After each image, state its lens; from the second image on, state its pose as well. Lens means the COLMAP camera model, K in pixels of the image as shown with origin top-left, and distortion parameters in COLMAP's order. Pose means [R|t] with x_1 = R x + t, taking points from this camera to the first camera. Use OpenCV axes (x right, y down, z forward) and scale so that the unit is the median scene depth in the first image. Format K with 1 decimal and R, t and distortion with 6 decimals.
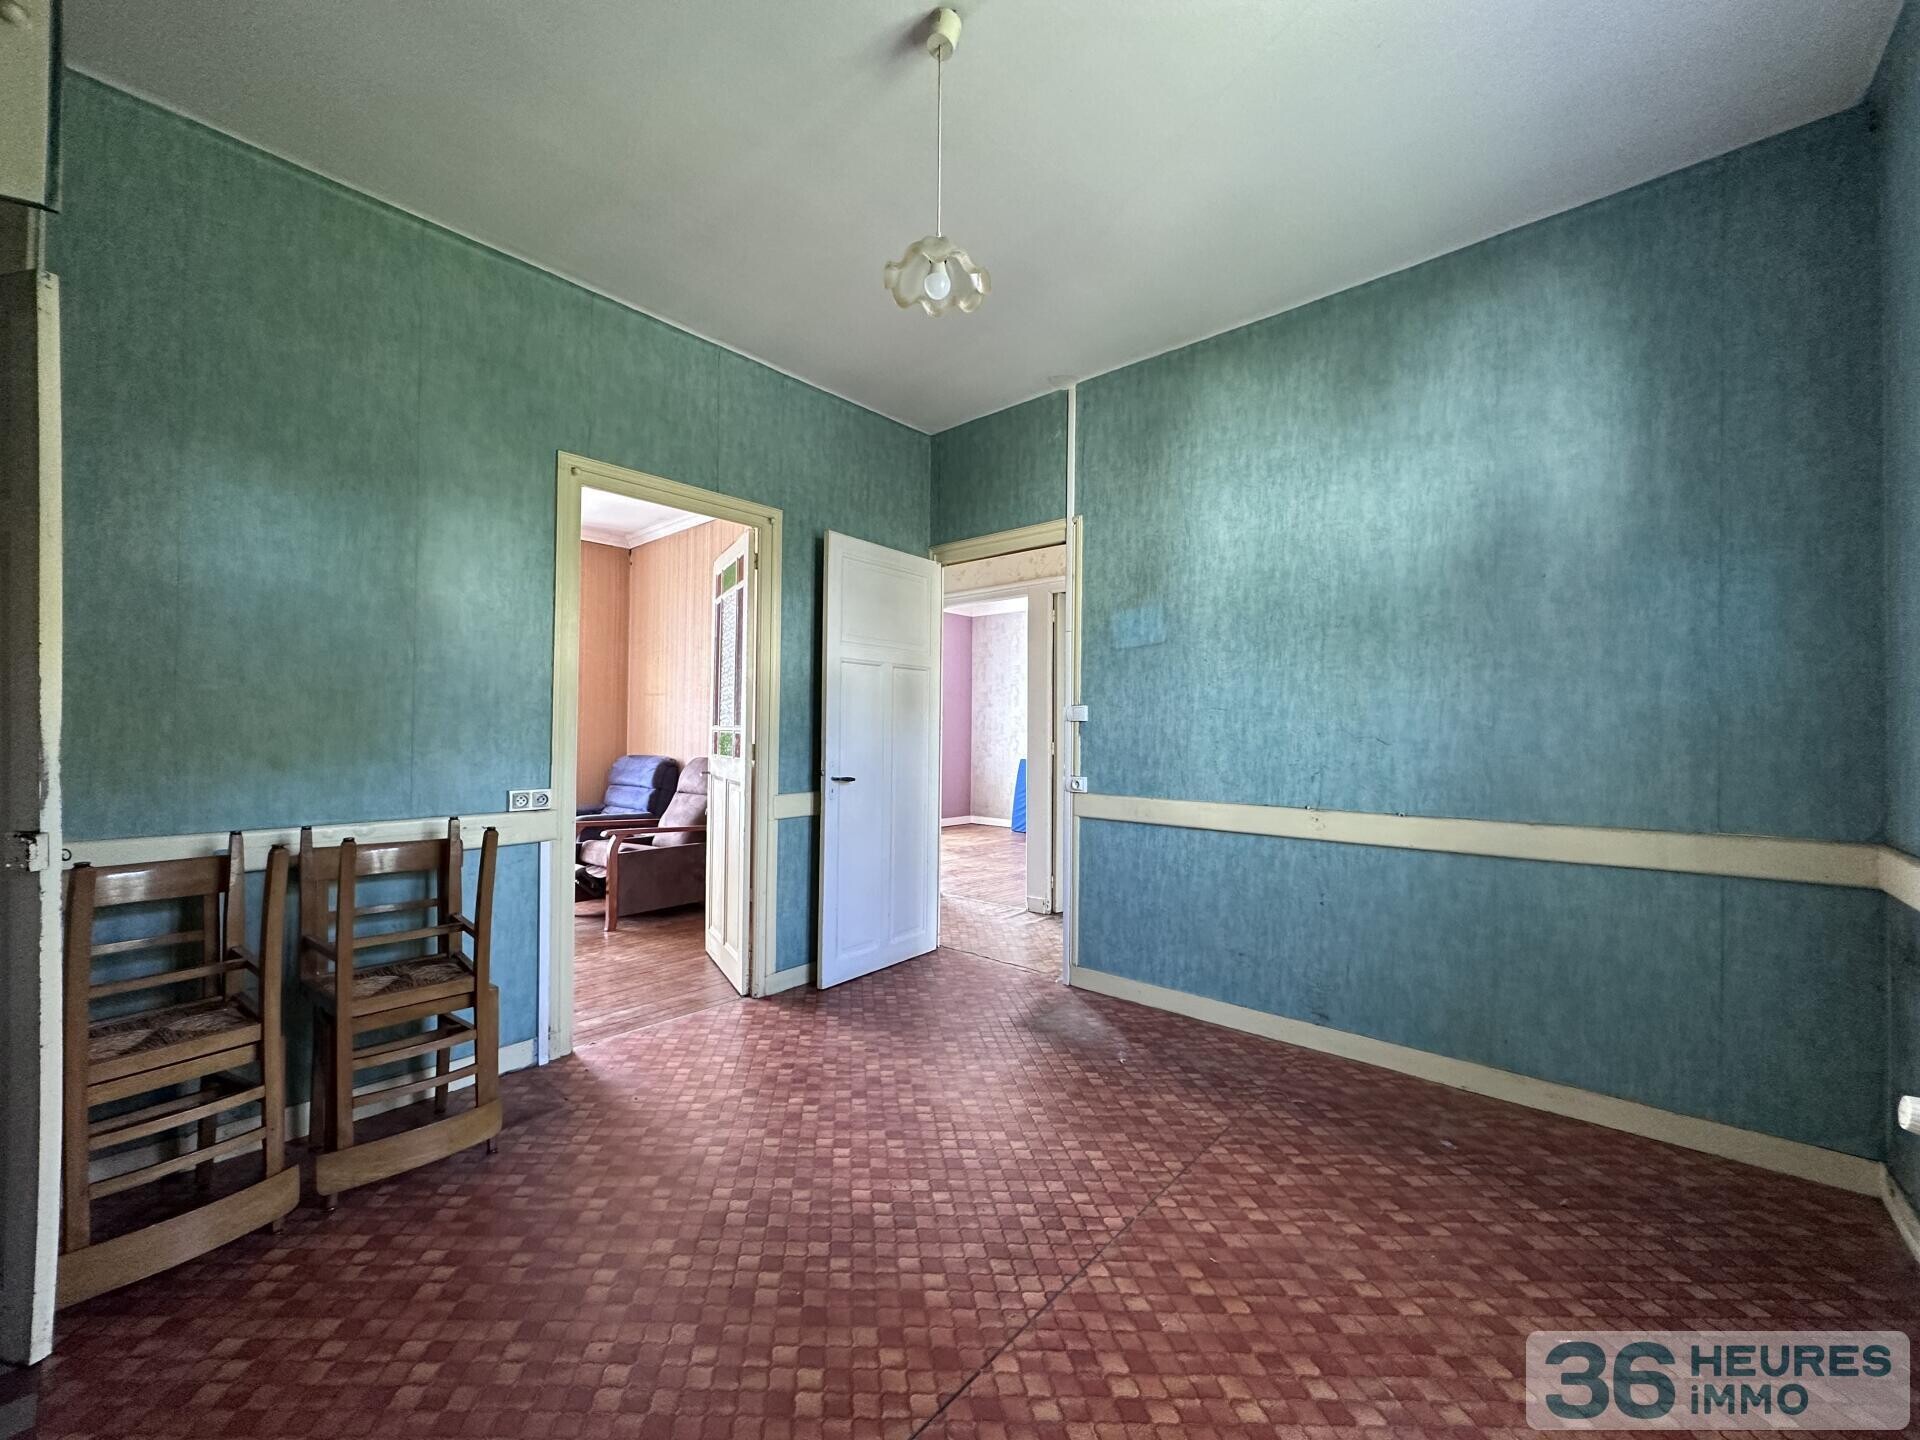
lens RADIAL K [[767.6, 0, 960.0], [0, 767.6, 720.0], [0, 0, 1]] dist [-0.001666, -0.000285]
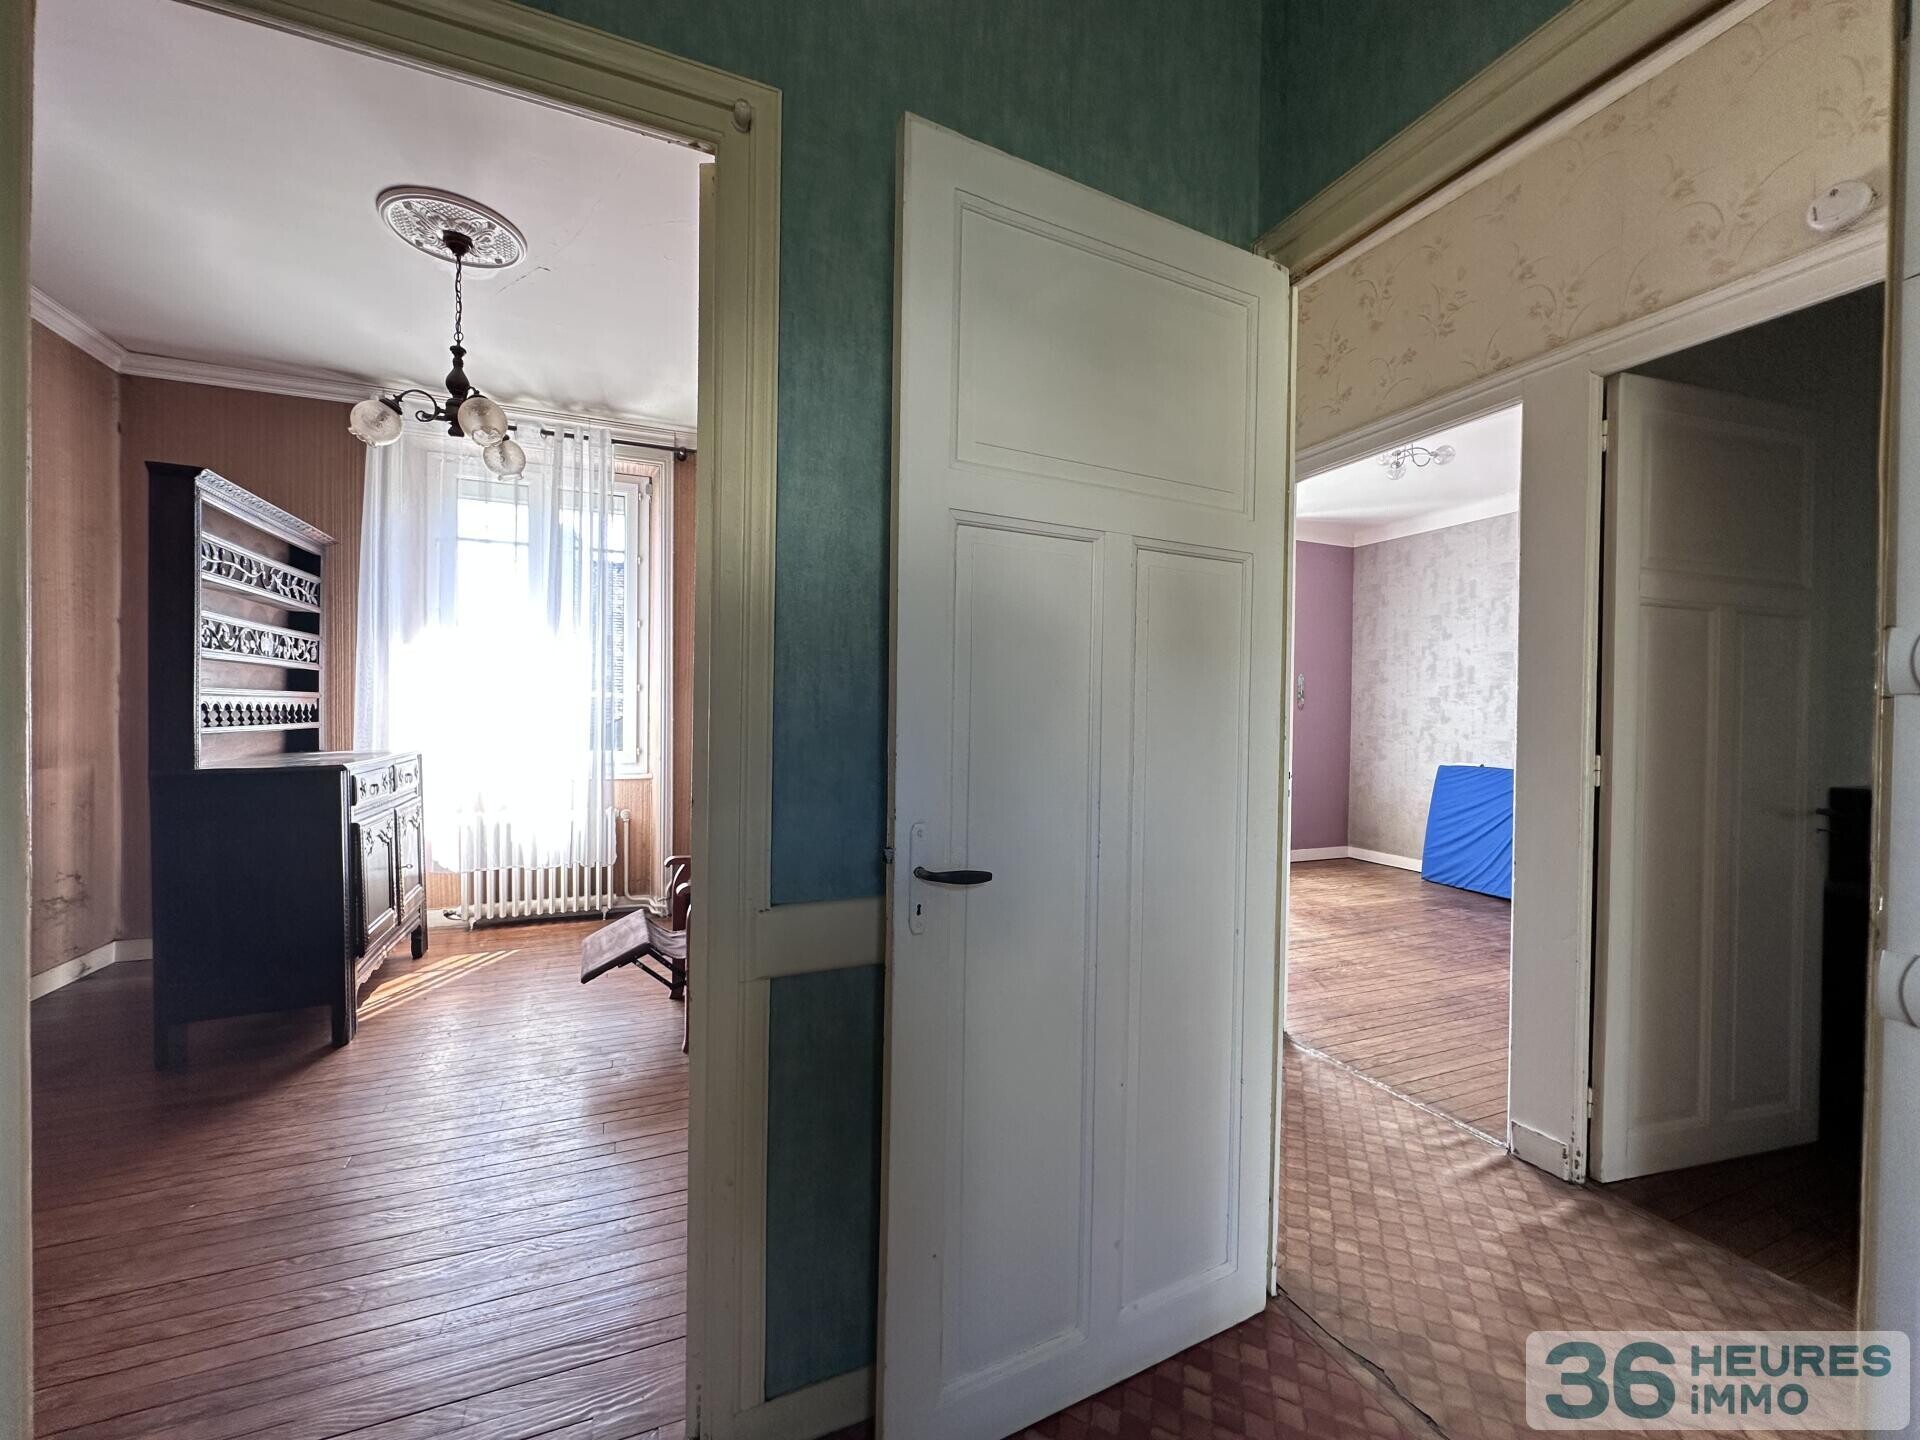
lens RADIAL K [[751.7, 0, 960.0], [0, 751.7, 720.0], [0, 0, 1]] dist [0.000727, 0.000046]
pose [[0.898100, 0.008284, -0.439714, -0.005092], [0.000664, 0.999796, 0.020191, 0.003097], [0.439791, -0.018426, 0.897911, 0.504888]]
